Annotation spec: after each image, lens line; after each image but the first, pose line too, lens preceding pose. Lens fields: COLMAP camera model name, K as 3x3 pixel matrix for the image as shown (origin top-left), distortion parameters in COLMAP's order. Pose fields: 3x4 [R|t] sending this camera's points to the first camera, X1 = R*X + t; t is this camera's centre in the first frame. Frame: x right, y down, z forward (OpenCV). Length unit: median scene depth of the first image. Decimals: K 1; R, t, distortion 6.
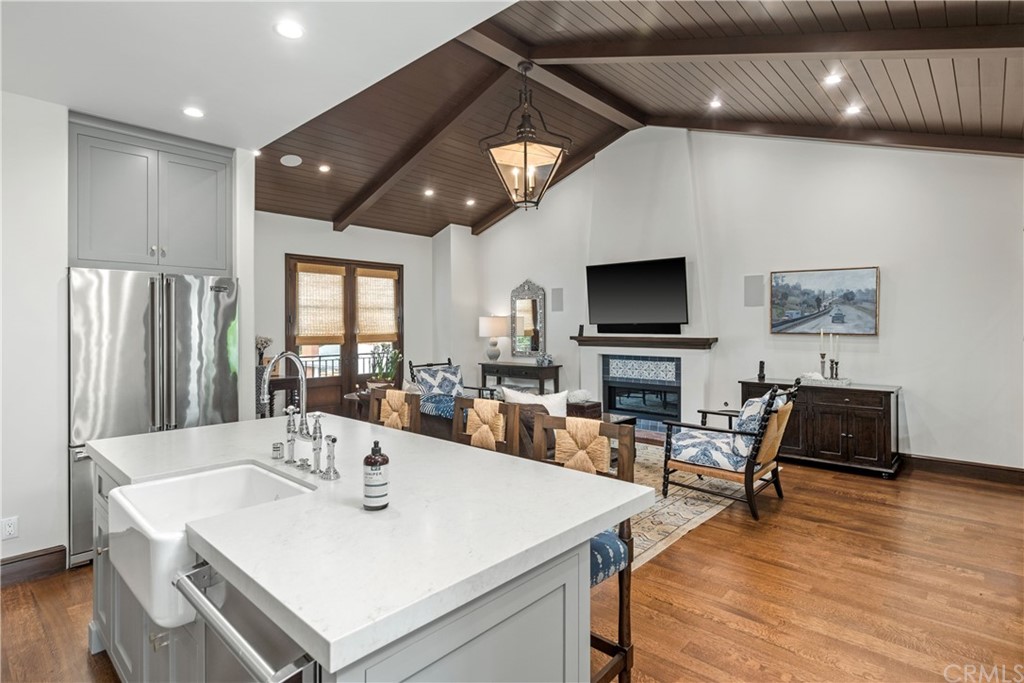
lens RADIAL K [[522.9, 0, 509.8], [0, 522.9, 336.4], [0, 0, 1]] dist [-0.000460, 0.000225]
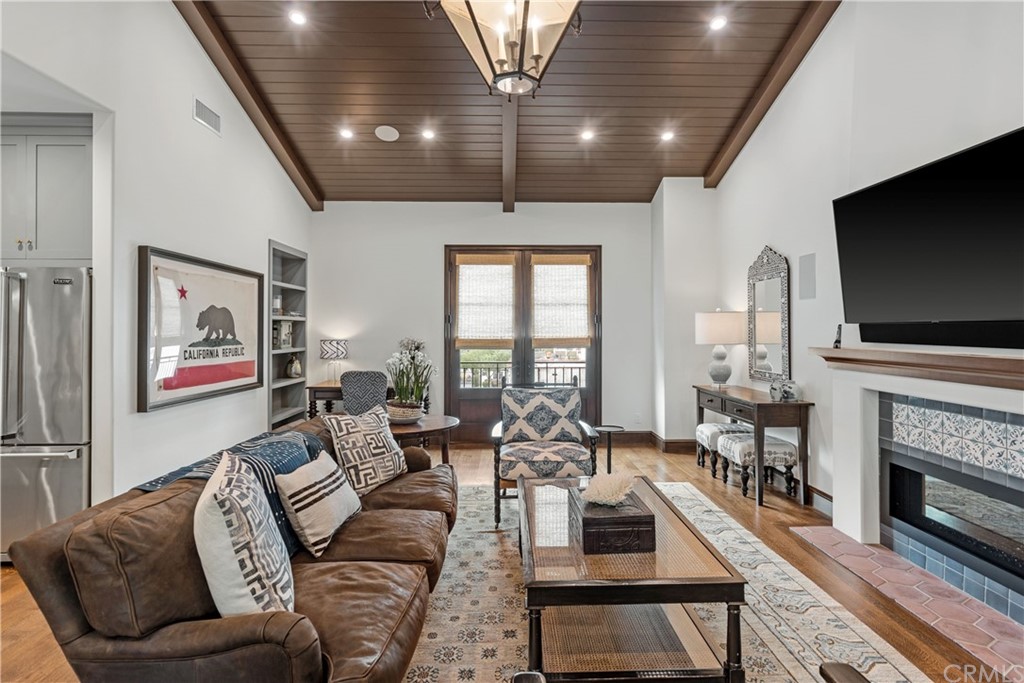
lens RADIAL K [[522.9, 0, 514.2], [0, 522.9, 325.4], [0, 0, 1]] dist [-0.000460, 0.000225]
pose [[0.694573, -0.002511, -0.719418, 0.286385], [-0.016967, 0.999659, -0.019870, -0.007070], [0.719222, 0.026008, 0.694293, 0.465374]]
